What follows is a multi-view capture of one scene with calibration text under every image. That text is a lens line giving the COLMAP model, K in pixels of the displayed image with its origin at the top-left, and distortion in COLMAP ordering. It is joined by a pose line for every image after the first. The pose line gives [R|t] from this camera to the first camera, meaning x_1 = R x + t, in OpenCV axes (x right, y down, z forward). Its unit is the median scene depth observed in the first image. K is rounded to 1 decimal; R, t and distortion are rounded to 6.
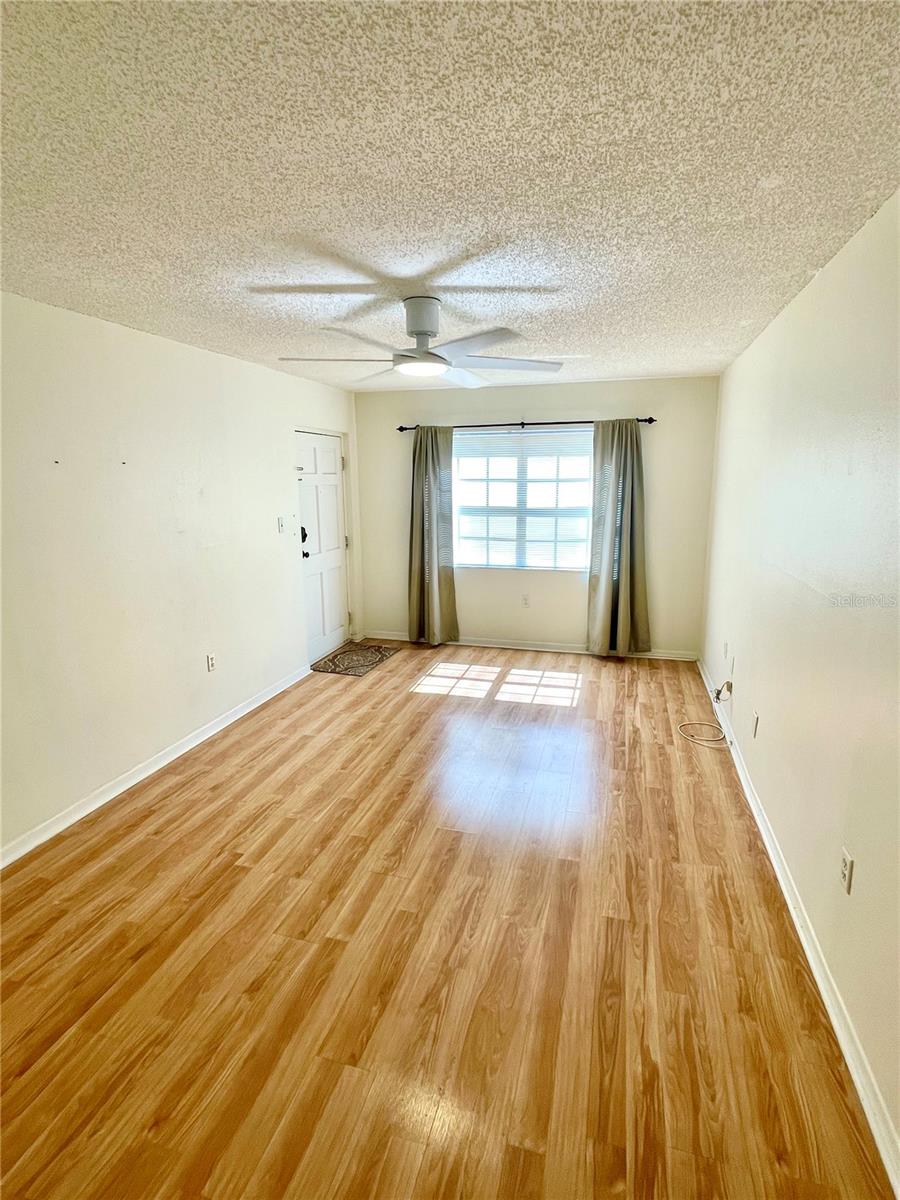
lens RADIAL K [[599.9, 0, 448.8], [0, 599.9, 599.7], [0, 0, 1]] dist [-0.001585, -0.000456]
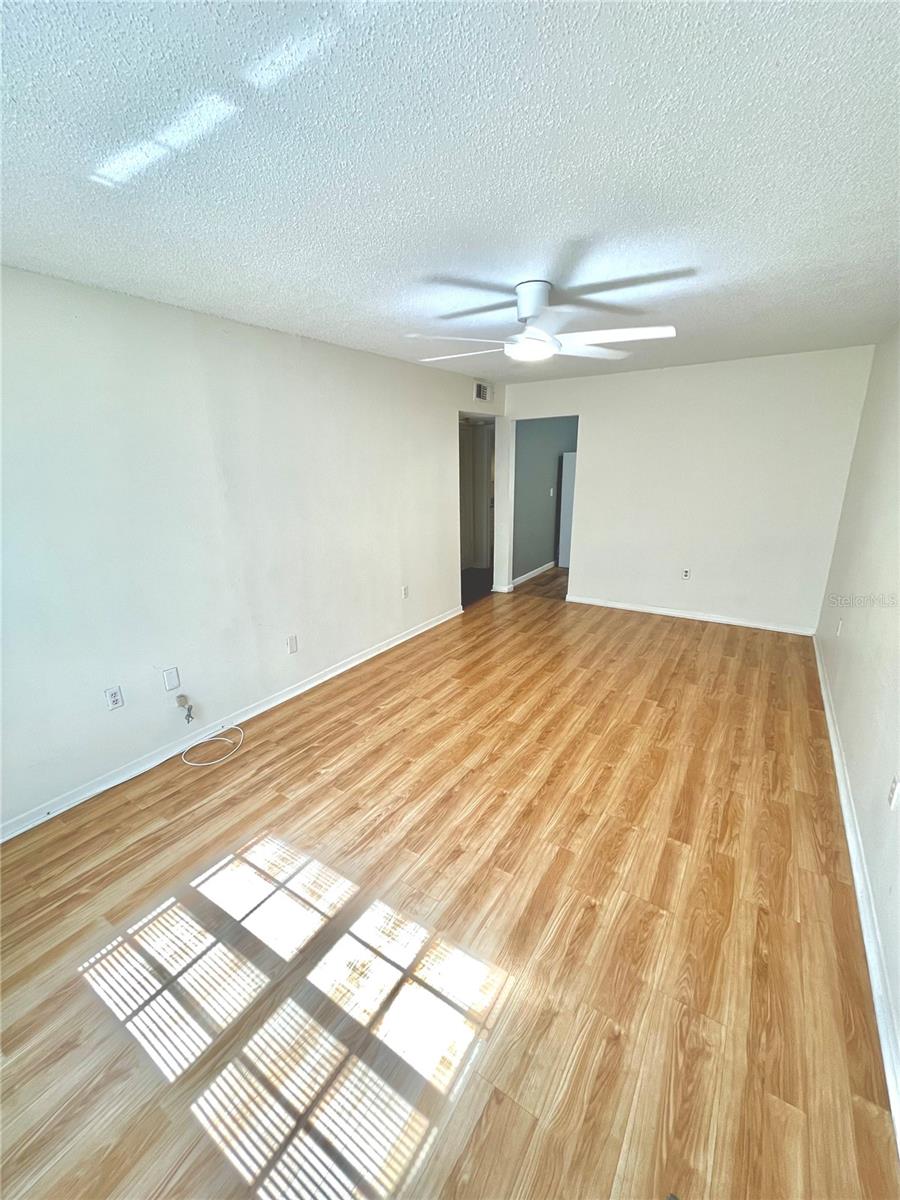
lens RADIAL K [[483.8, 0, 450.6], [0, 483.8, 598.6], [0, 0, 1]] dist [-0.000744, -0.000202]
pose [[-0.954781, -0.057571, 0.291684, -0.149929], [0.086210, 0.885313, 0.456934, -0.338246], [-0.284538, 0.461418, -0.840316, 1.642094]]
